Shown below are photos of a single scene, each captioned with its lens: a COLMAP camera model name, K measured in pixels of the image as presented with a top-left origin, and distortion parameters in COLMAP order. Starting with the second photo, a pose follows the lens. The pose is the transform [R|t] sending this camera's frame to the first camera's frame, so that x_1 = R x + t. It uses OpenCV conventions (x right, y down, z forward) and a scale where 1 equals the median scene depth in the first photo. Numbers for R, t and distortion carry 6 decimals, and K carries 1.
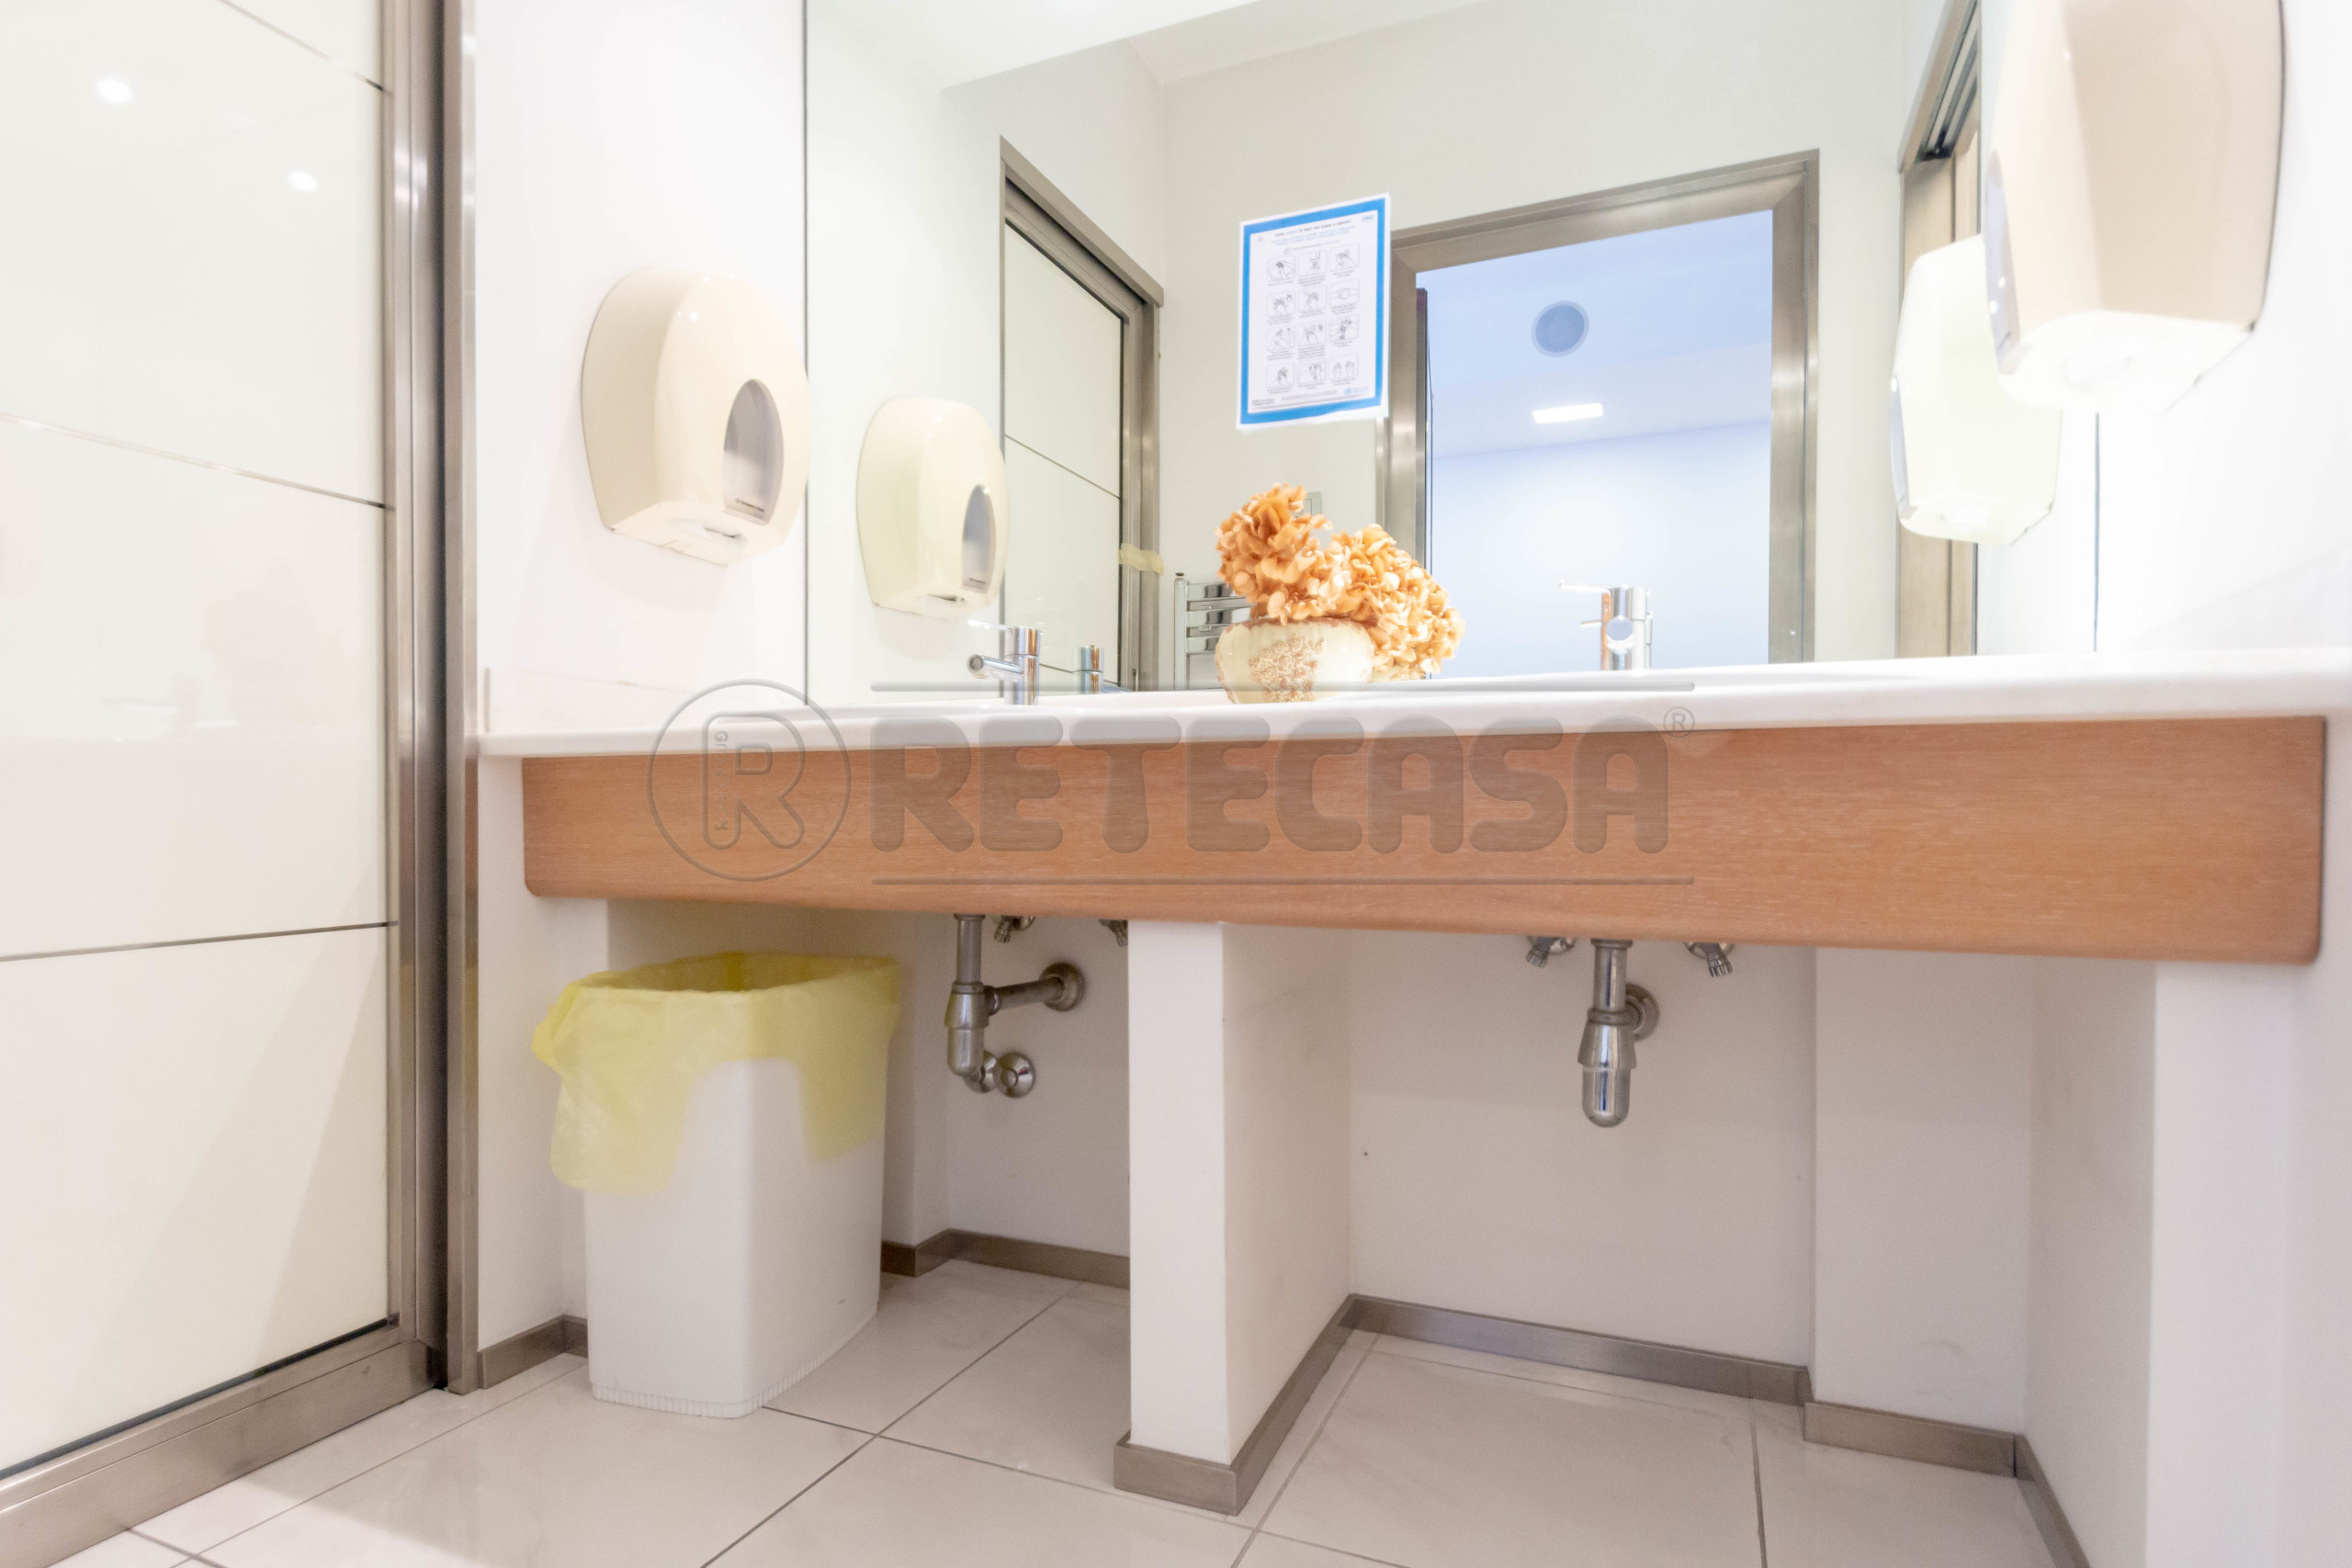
lens RADIAL K [[1273.0, 0, 1174.1], [0, 1273.0, 802.8], [0, 0, 1]] dist [-0.003956, -0.002208]
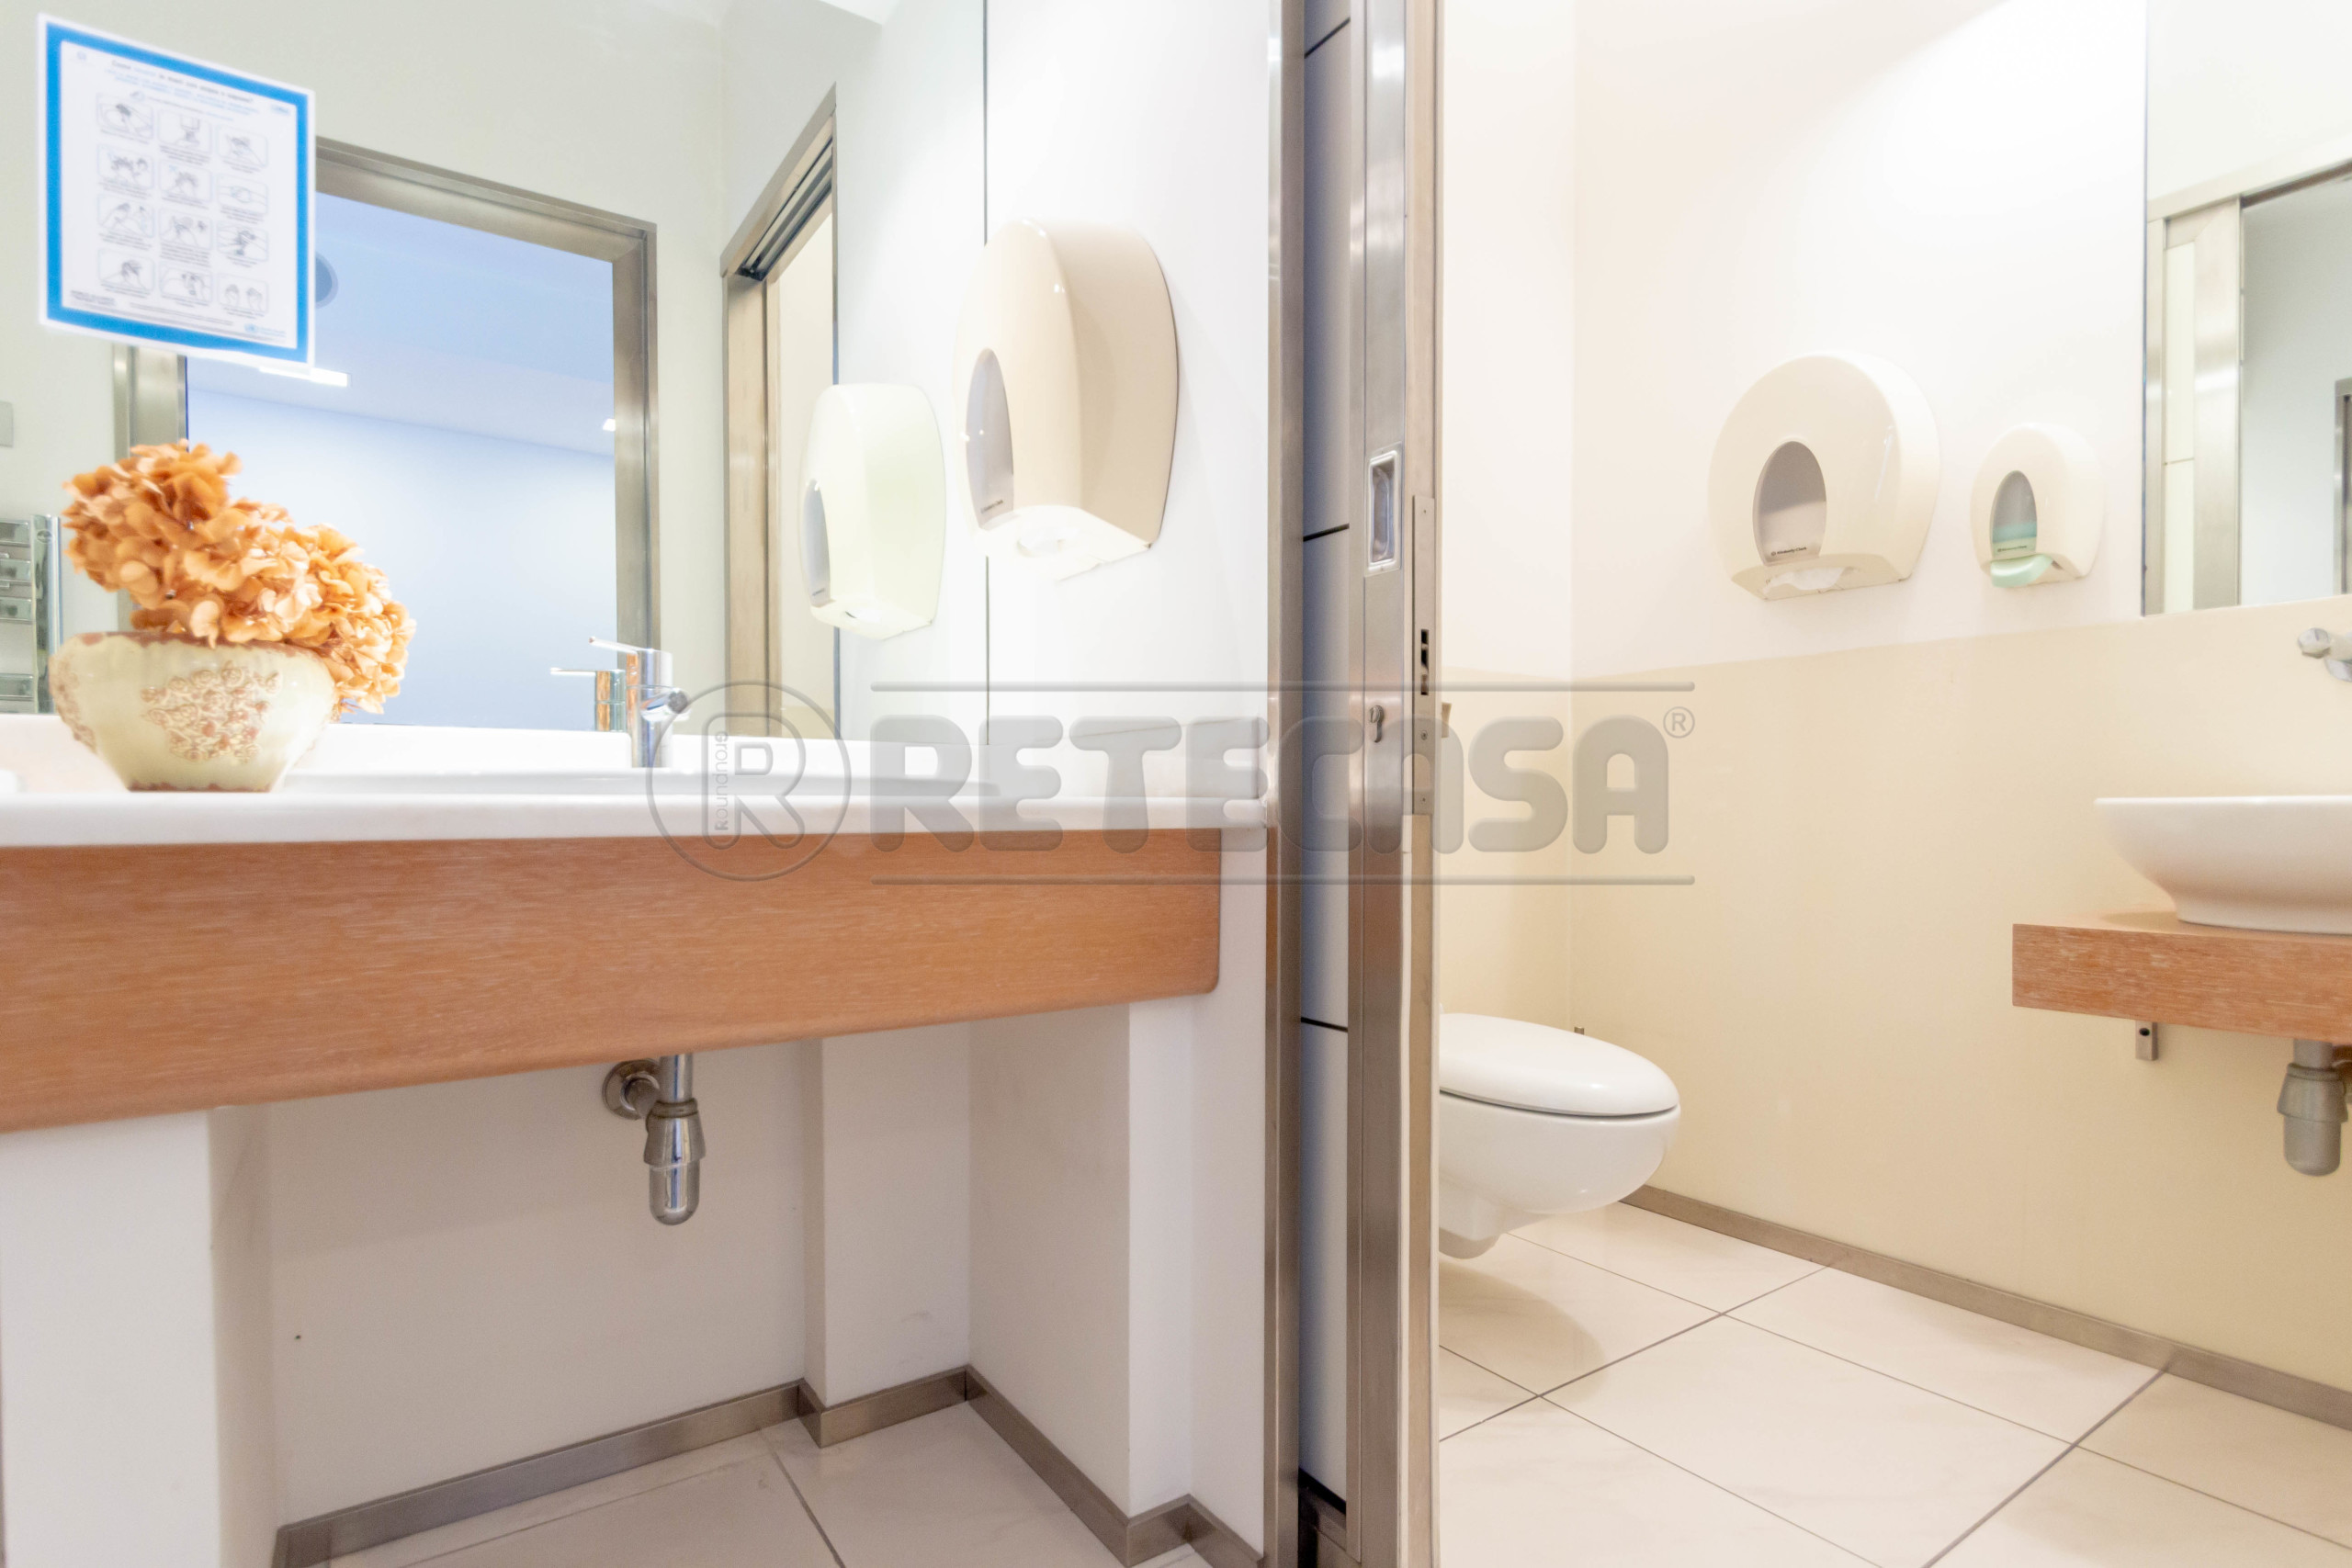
lens RADIAL K [[1138.8, 0, 1174.4], [0, 1138.8, 813.6], [0, 0, 1]] dist [0.003594, -0.004531]
pose [[0.531153, -0.001444, 0.847274, -0.167135], [-0.015228, 0.999821, 0.011251, -0.061702], [-0.847139, -0.018878, 0.531036, 0.204447]]
